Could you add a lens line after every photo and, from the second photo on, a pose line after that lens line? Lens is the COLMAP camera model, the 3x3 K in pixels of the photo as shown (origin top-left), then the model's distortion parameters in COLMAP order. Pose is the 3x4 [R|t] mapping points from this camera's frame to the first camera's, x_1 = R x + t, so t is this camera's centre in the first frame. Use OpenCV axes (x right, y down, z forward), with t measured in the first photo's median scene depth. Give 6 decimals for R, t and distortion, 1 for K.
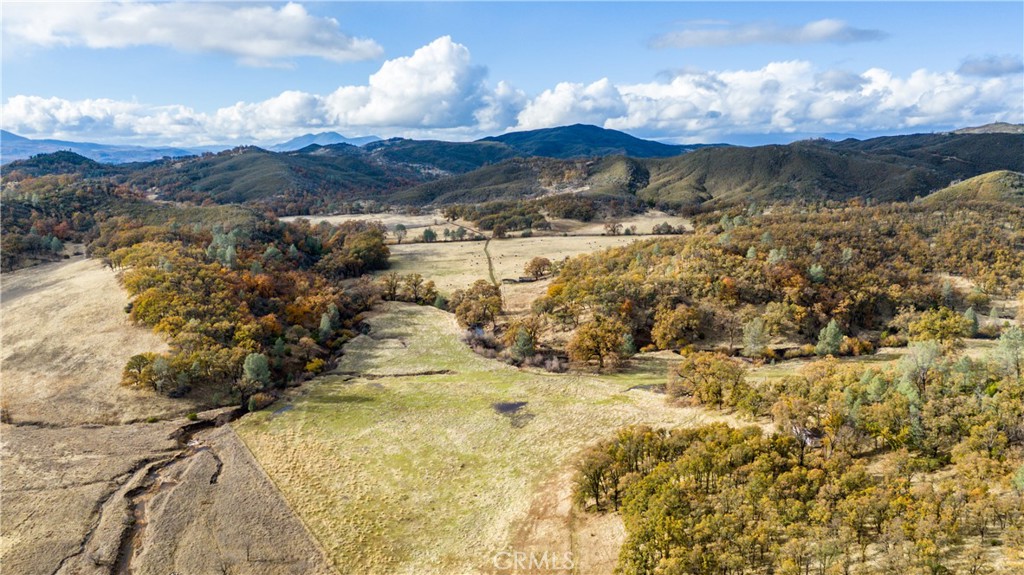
lens RADIAL K [[746.9, 0, 512.0], [0, 746.9, 287.5], [0, 0, 1]] dist [0.069358, -0.080390]
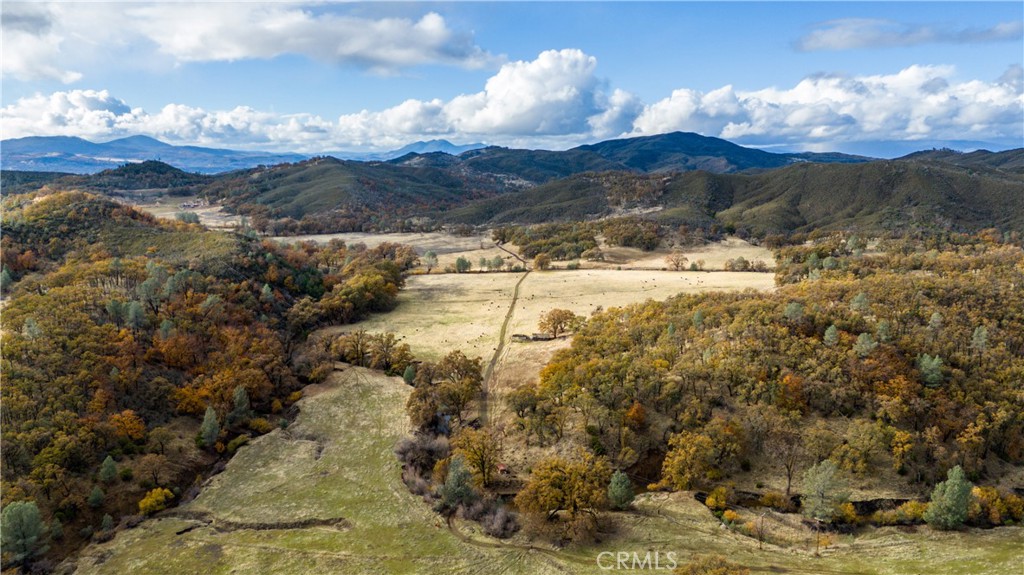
lens RADIAL K [[735.5, 0, 512.0], [0, 735.5, 287.5], [0, 0, 1]] dist [0.067111, -0.072137]
pose [[0.990576, 0.028295, -0.134011, 0.058503], [-0.029078, 0.999570, -0.003893, -0.038168], [0.133843, 0.007753, 0.990972, 0.140948]]
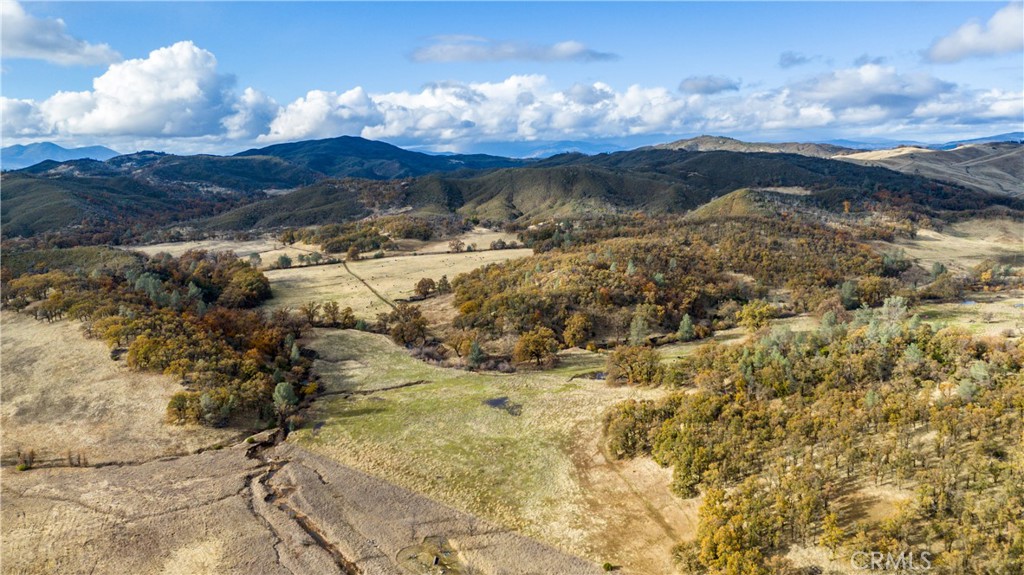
lens RADIAL K [[735.5, 0, 512.0], [0, 735.5, 287.5], [0, 0, 1]] dist [0.067111, -0.072137]
pose [[0.949126, -0.069785, 0.307066, -0.119515], [0.071876, 0.997403, 0.004507, -0.014295], [-0.306584, 0.017793, 0.951677, -0.078107]]
